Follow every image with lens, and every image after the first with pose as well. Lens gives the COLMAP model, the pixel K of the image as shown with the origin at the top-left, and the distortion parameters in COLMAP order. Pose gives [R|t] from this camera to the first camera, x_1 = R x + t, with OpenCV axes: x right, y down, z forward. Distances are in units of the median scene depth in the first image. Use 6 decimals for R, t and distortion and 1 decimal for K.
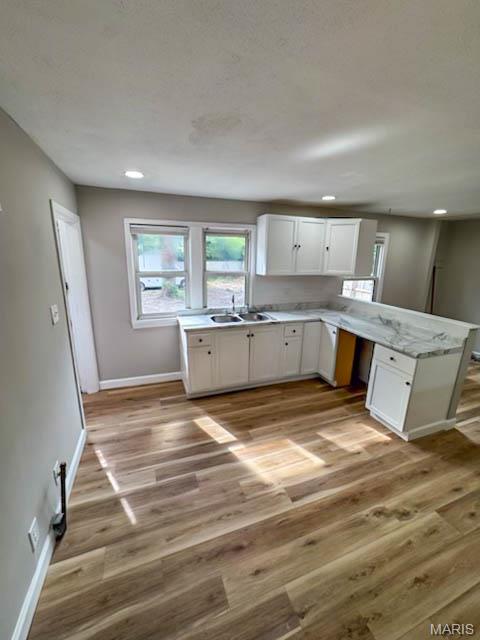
lens RADIAL K [[261.4, 0, 240.4], [0, 261.4, 320.3], [0, 0, 1]] dist [-0.023609, 0.011481]
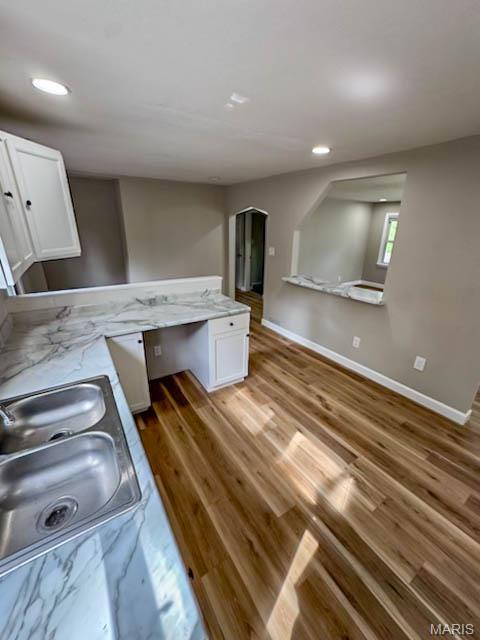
lens RADIAL K [[261.4, 0, 243.0], [0, 261.4, 321.0], [0, 0, 1]] dist [-0.023609, 0.011481]
pose [[-0.228203, -0.357443, 0.905626, -0.330683], [0.219440, 0.887353, 0.405526, -0.250583], [-0.948562, 0.291272, -0.124059, 0.994397]]
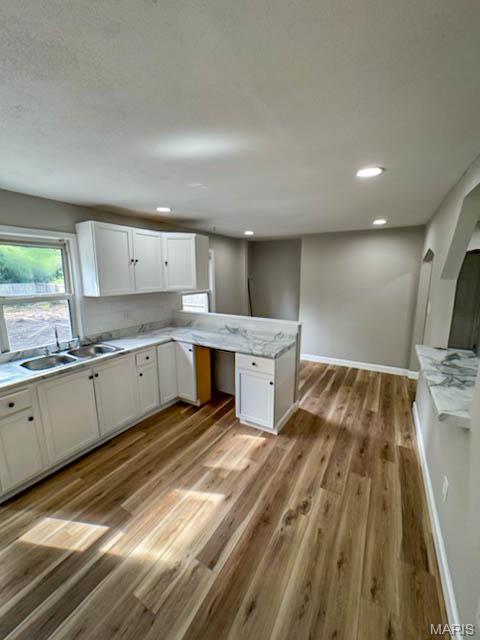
lens RADIAL K [[261.4, 0, 239.8], [0, 261.4, 319.8], [0, 0, 1]] dist [-0.023609, 0.011481]
pose [[0.777591, -0.130927, 0.614988, -0.085462], [0.172396, 0.984993, -0.008279, -0.028237], [-0.604675, 0.112459, 0.788493, 0.157866]]
